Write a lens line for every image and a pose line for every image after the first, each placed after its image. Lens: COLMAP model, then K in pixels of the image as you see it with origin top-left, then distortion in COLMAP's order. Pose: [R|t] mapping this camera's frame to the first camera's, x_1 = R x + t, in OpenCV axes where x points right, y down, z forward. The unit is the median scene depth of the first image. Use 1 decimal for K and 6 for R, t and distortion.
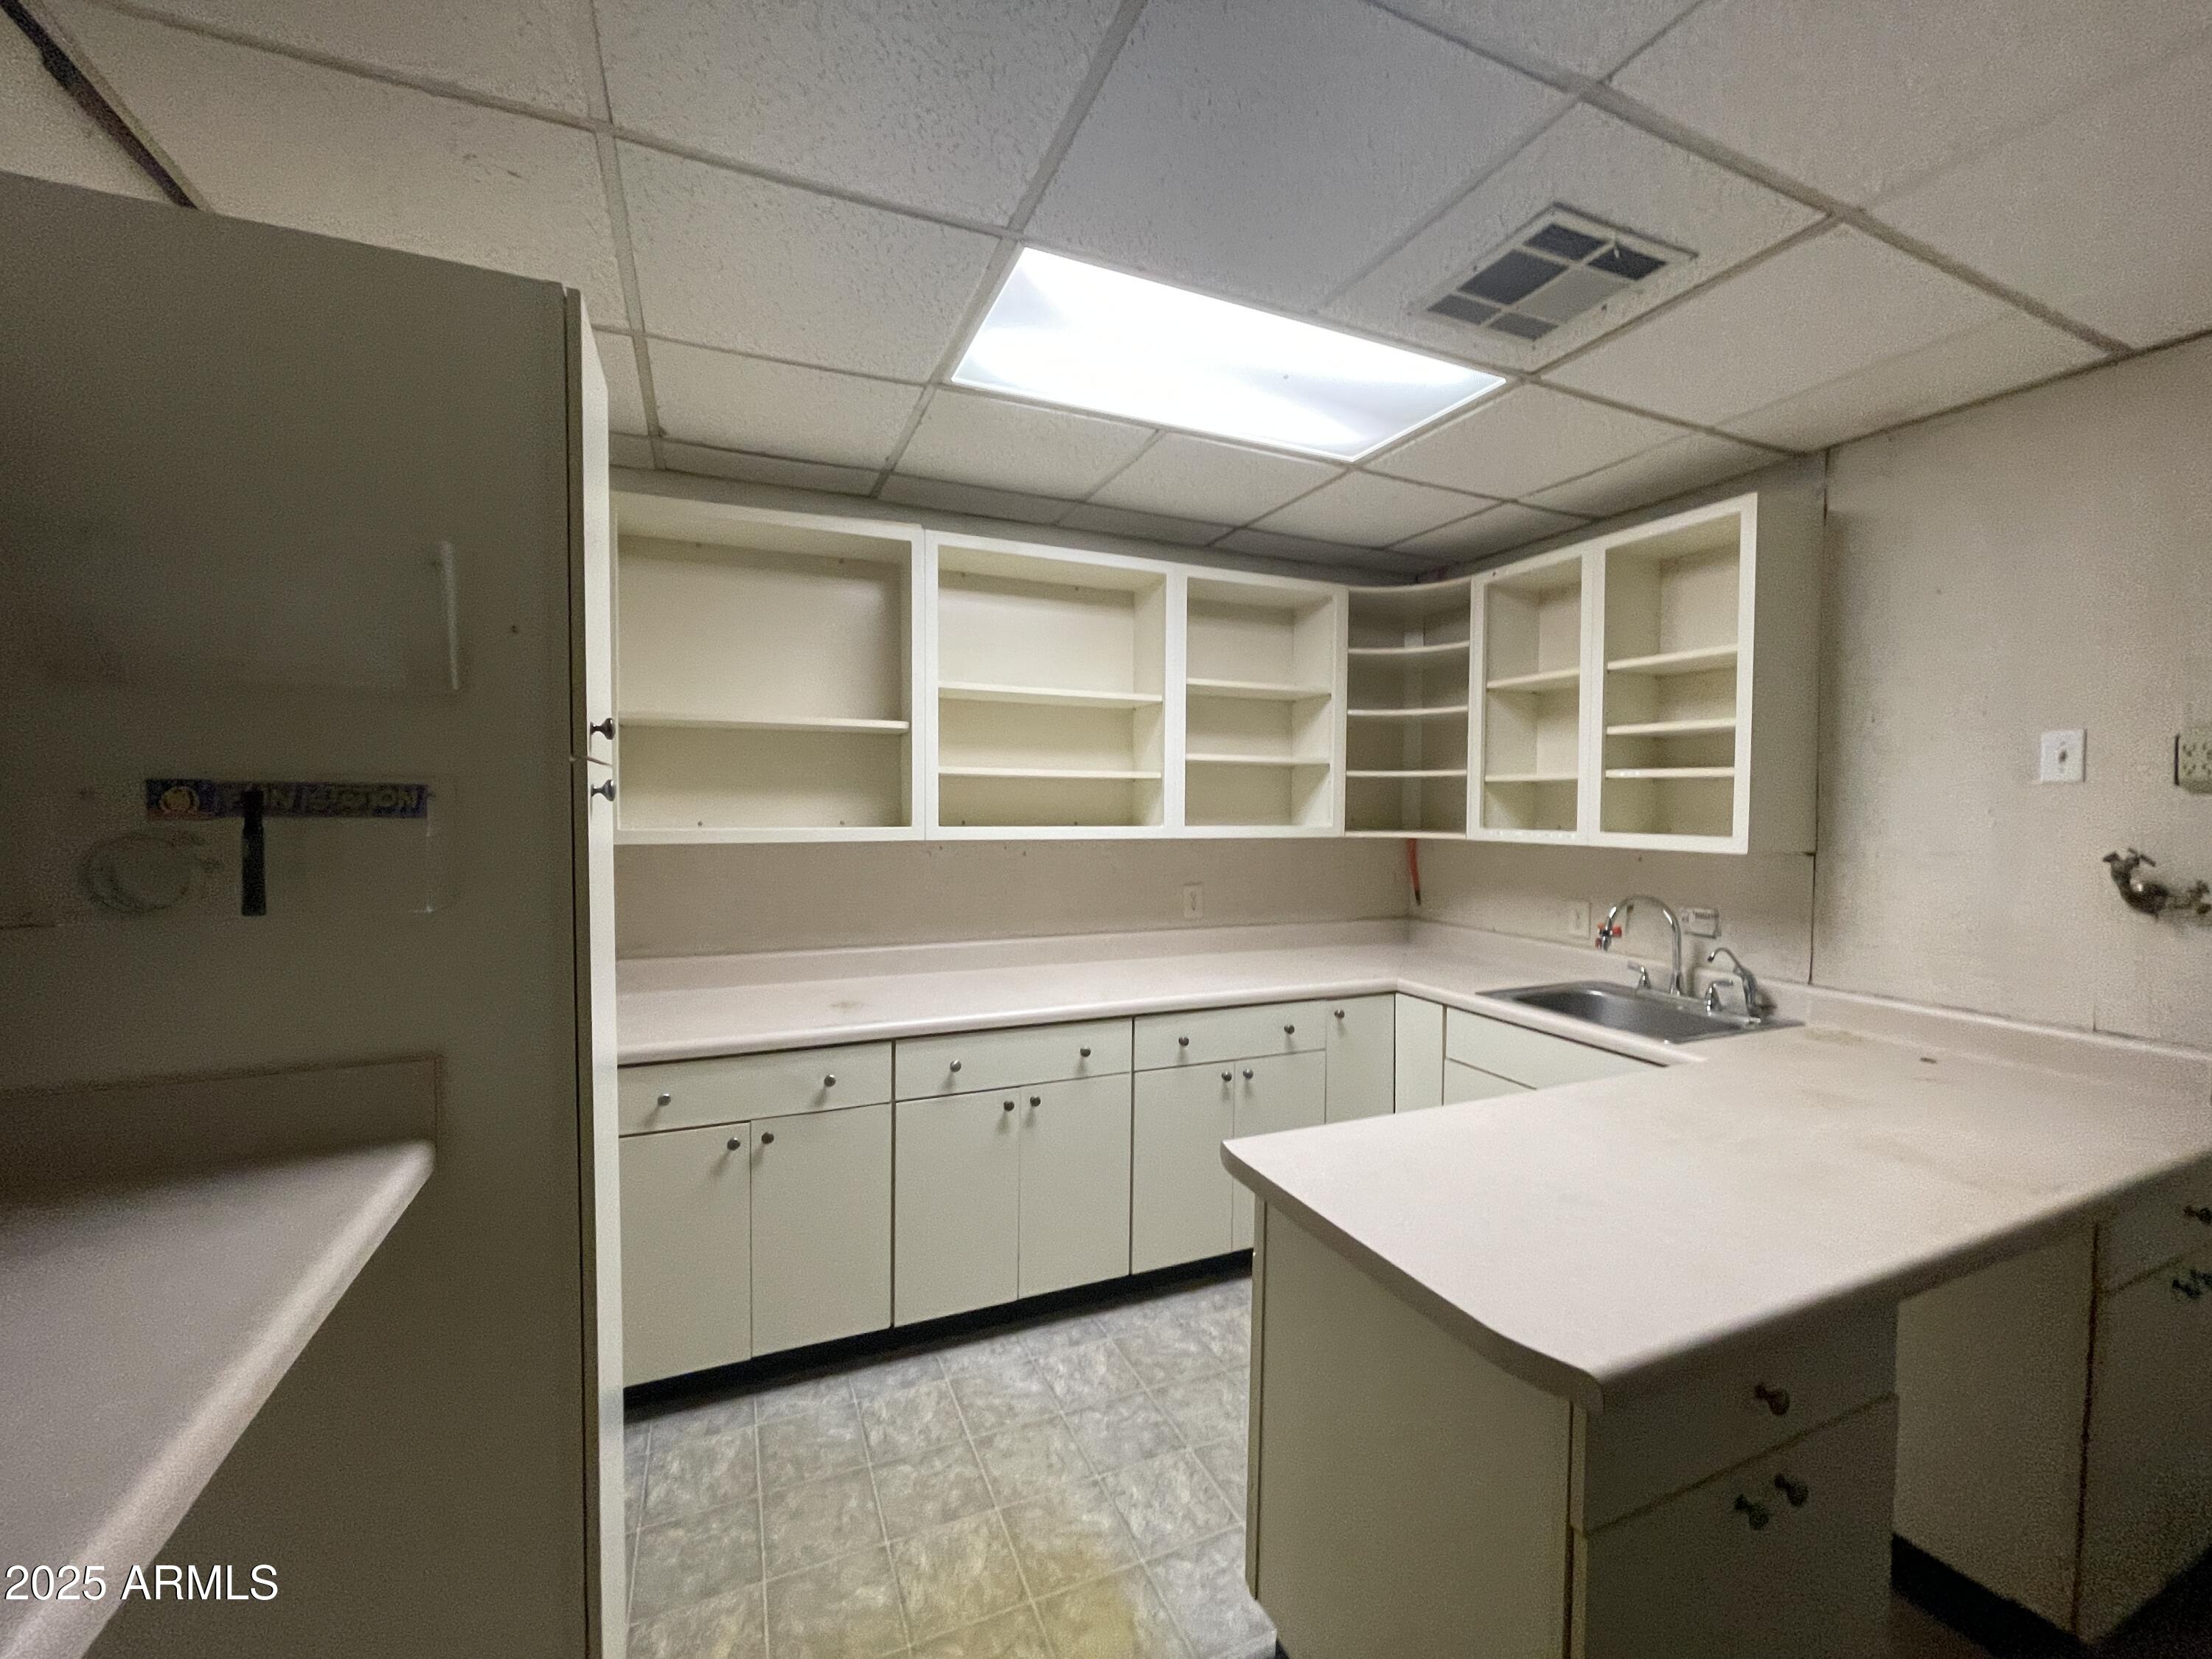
lens RADIAL K [[896.6, 0, 1104.5], [0, 896.6, 830.7], [0, 0, 1]] dist [-0.005185, 0.001061]
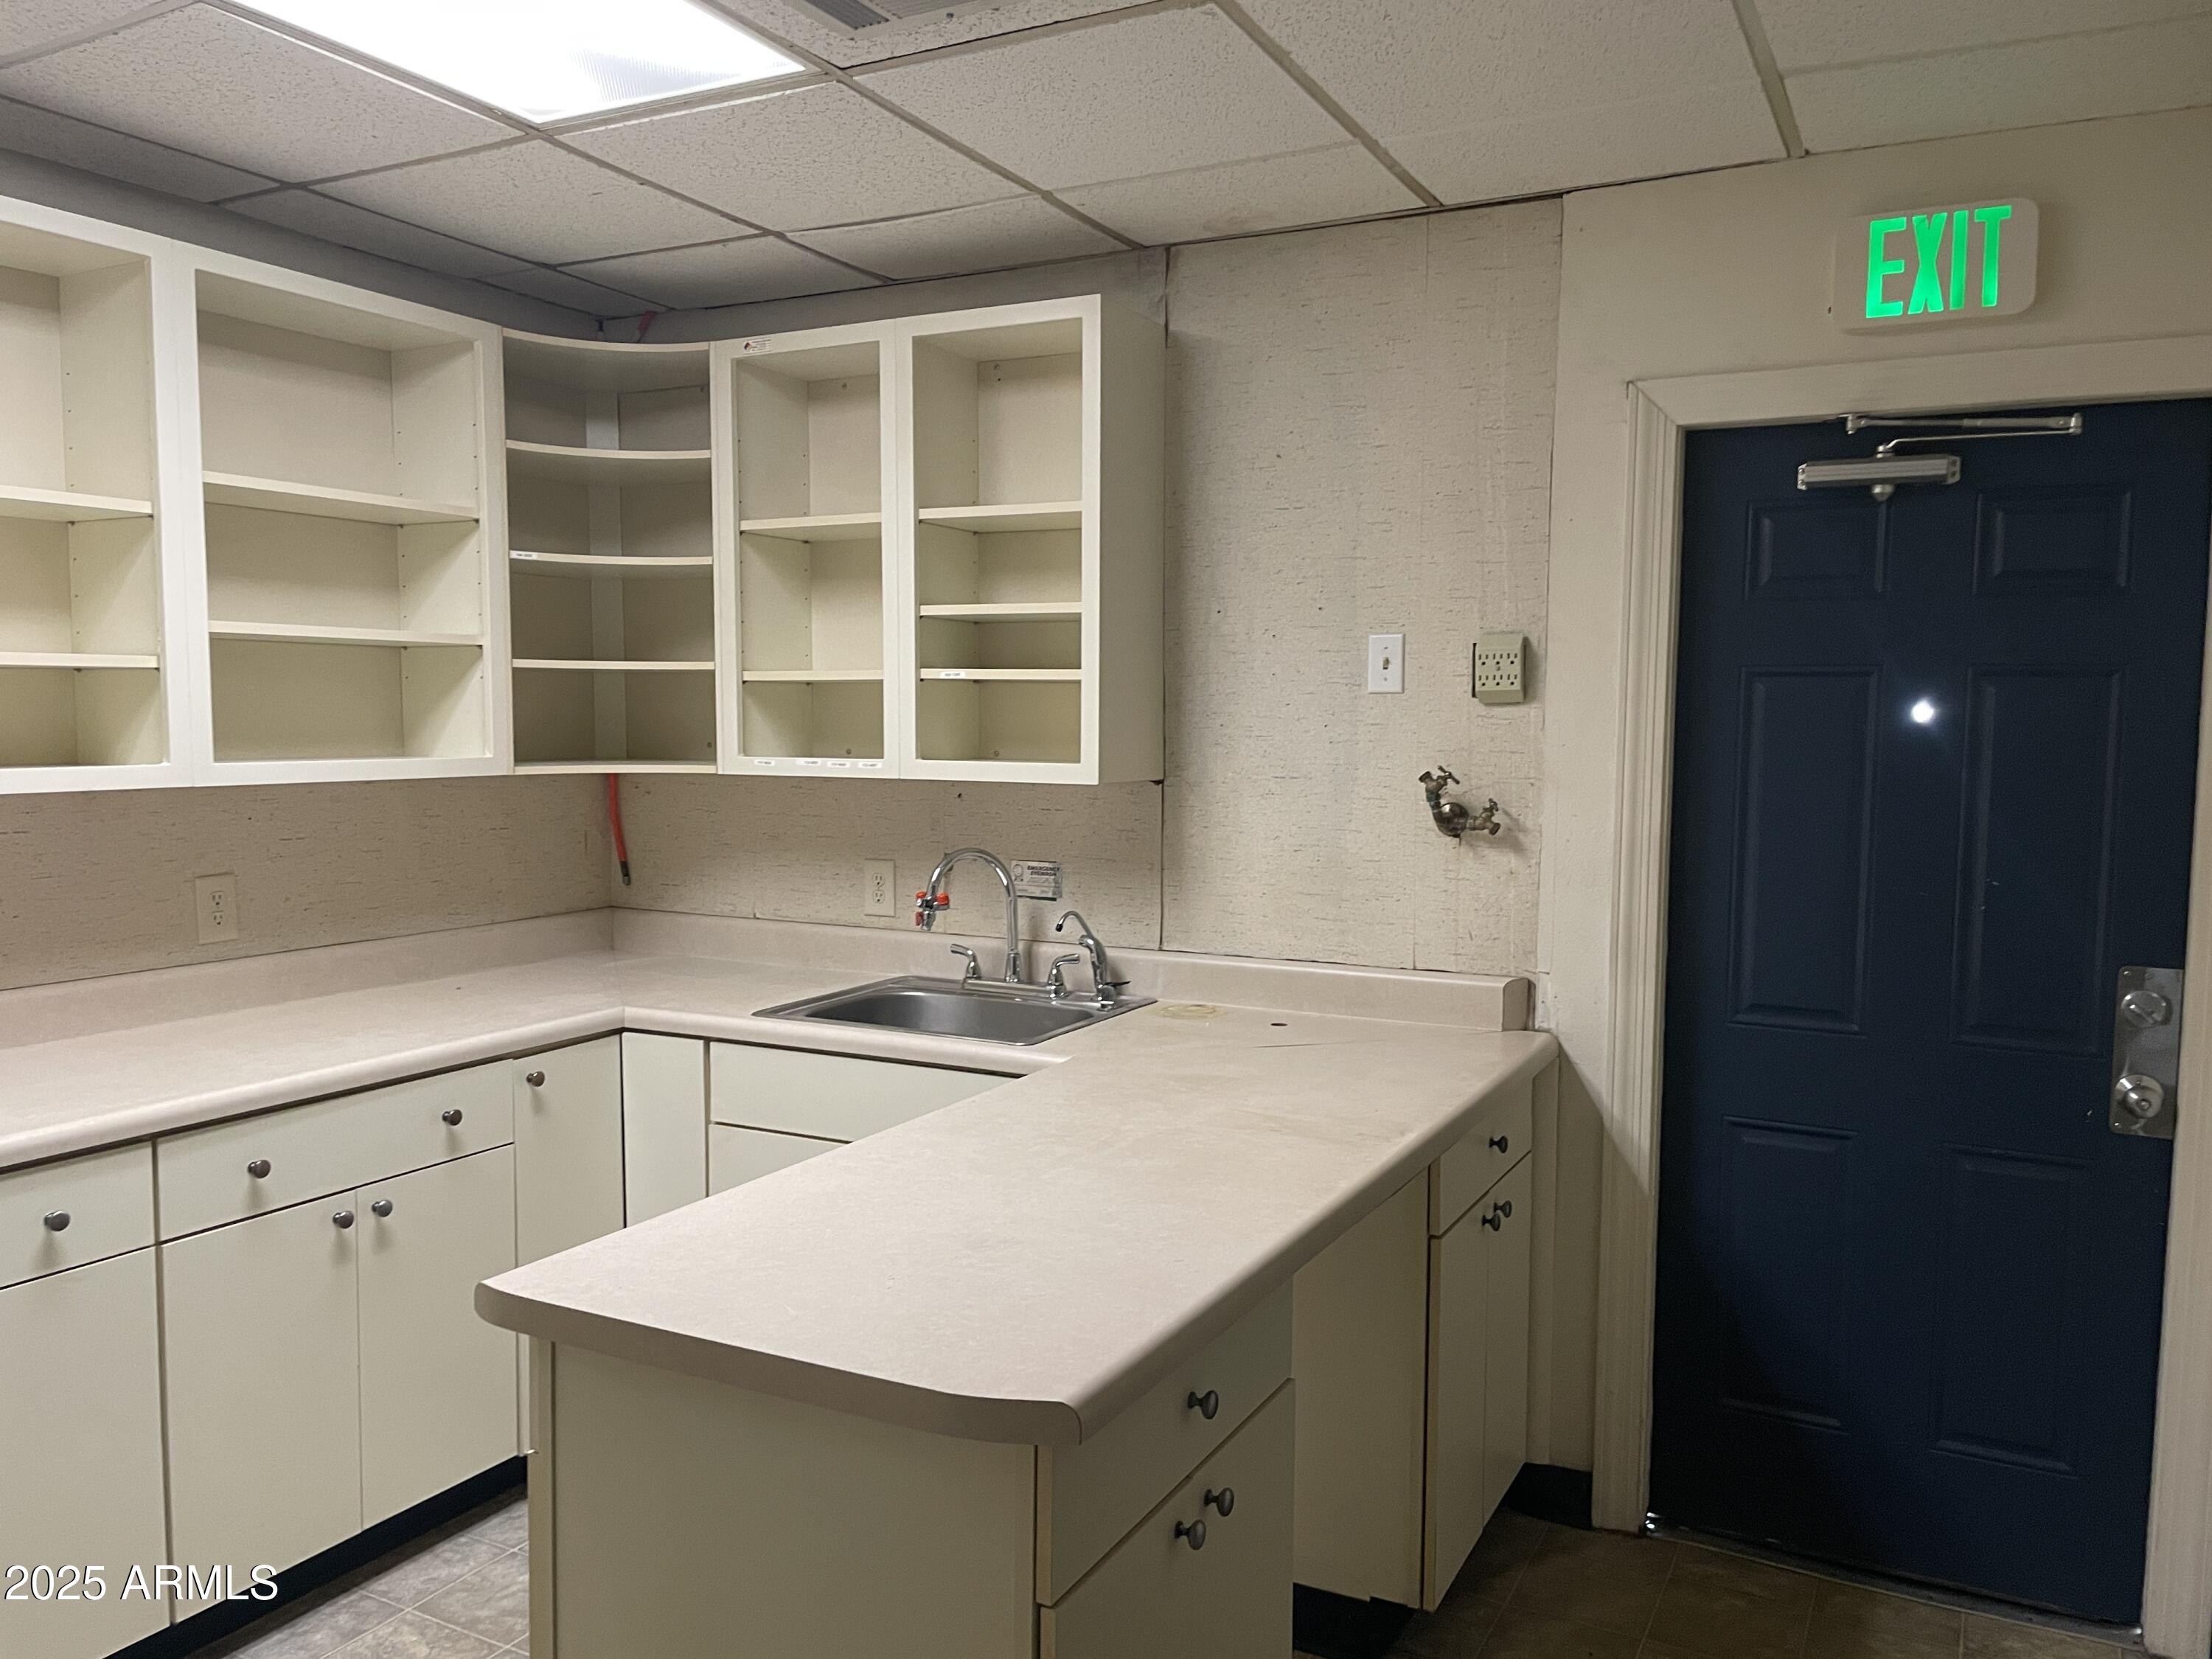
lens RADIAL K [[1686.4, 0, 1088.1], [0, 1686.4, 843.9], [0, 0, 1]] dist [0.088936, -0.119023]
pose [[0.784018, -0.052310, 0.618530, -0.149084], [0.019760, 0.998041, 0.059359, -0.007707], [-0.620423, -0.034316, 0.783516, -0.097055]]
